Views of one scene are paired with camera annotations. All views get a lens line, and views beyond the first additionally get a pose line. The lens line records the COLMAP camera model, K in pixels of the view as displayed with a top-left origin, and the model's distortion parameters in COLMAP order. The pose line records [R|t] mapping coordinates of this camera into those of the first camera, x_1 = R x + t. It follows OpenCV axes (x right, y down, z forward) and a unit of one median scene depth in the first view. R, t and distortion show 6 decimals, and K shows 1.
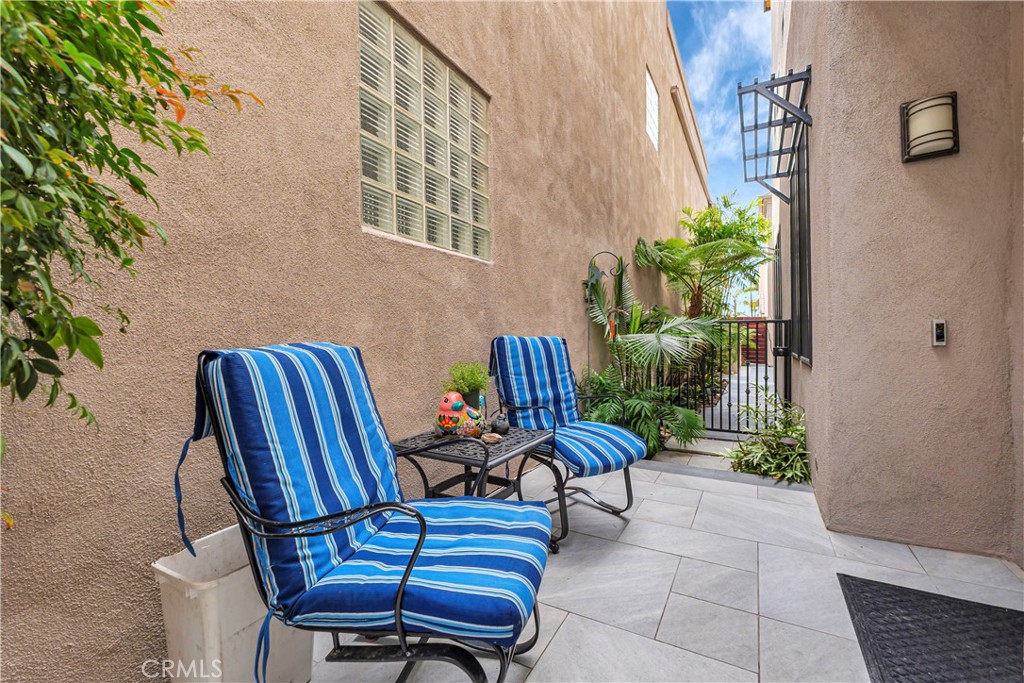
lens RADIAL K [[429.9, 0, 512.1], [0, 429.9, 332.4], [0, 0, 1]] dist [0.002779, 0.000426]
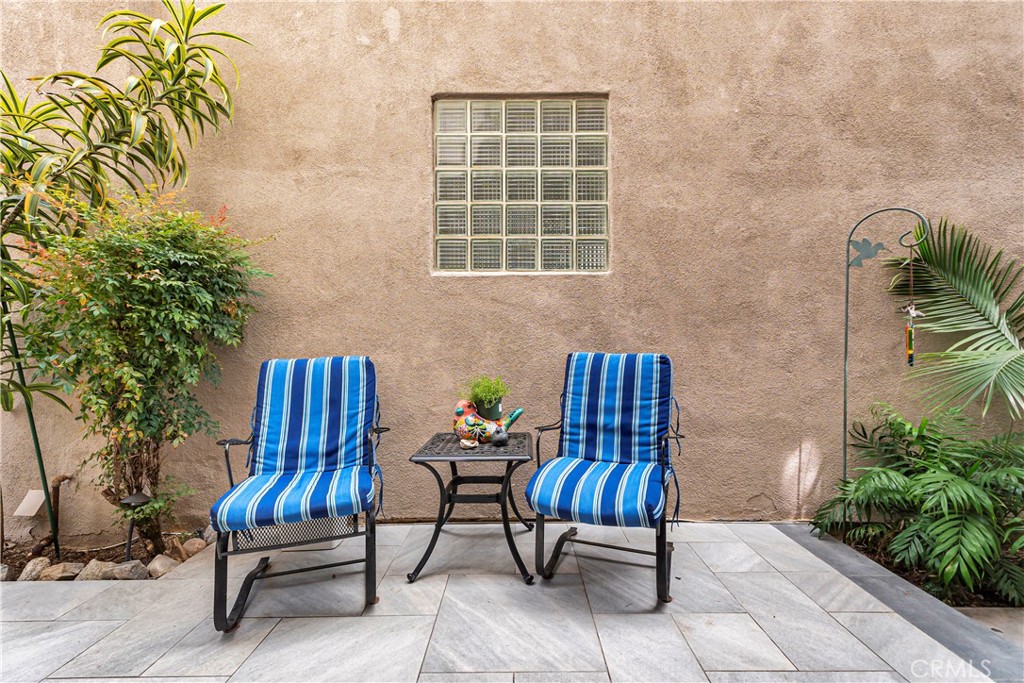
lens RADIAL K [[431.4, 0, 512.0], [0, 431.4, 341.5], [0, 0, 1]] dist [0.003771, 0.000378]
pose [[0.485335, -0.007489, -0.874296, 0.767594], [0.007275, 0.999963, -0.004527, -0.012845], [0.874298, -0.004163, 0.485372, 0.427862]]
